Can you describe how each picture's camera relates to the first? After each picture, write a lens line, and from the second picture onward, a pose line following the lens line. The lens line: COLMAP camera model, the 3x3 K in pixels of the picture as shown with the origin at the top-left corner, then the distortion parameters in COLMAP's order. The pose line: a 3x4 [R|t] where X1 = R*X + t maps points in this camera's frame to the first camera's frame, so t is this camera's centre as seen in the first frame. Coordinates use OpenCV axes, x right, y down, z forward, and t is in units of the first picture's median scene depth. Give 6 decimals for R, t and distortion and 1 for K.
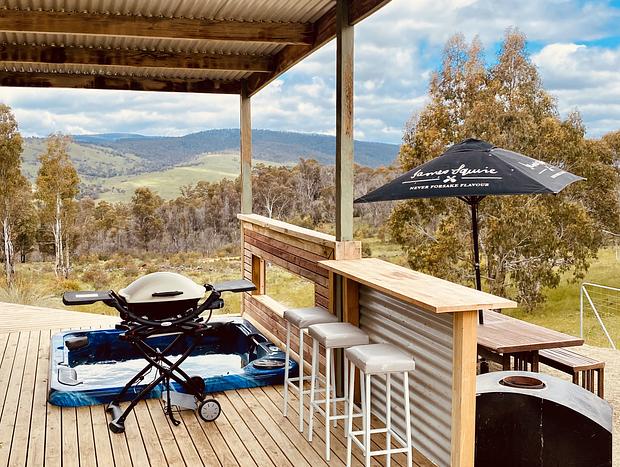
lens RADIAL K [[681.1, 0, 267.2], [0, 681.1, 220.2], [0, 0, 1]] dist [-0.005104, -0.001456]
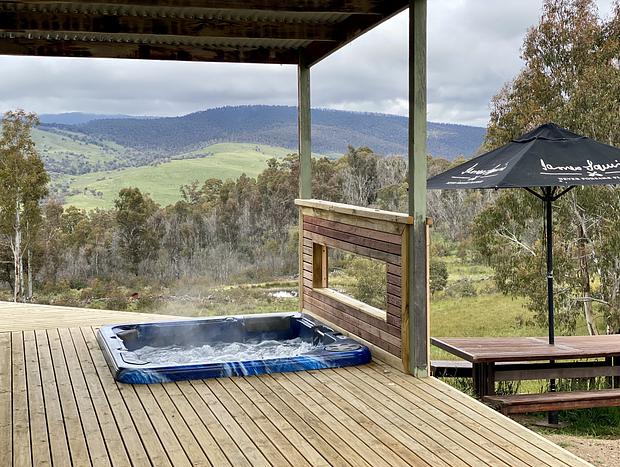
lens RADIAL K [[952.8, 0, 310.0], [0, 952.8, 233.5], [0, 0, 1]] dist [0.031579, 0.032152]
pose [[0.999962, -0.003396, 0.007991, -0.033902], [0.003395, 0.999994, 0.000150, 0.035040], [-0.007992, -0.000123, 0.999968, -0.240417]]
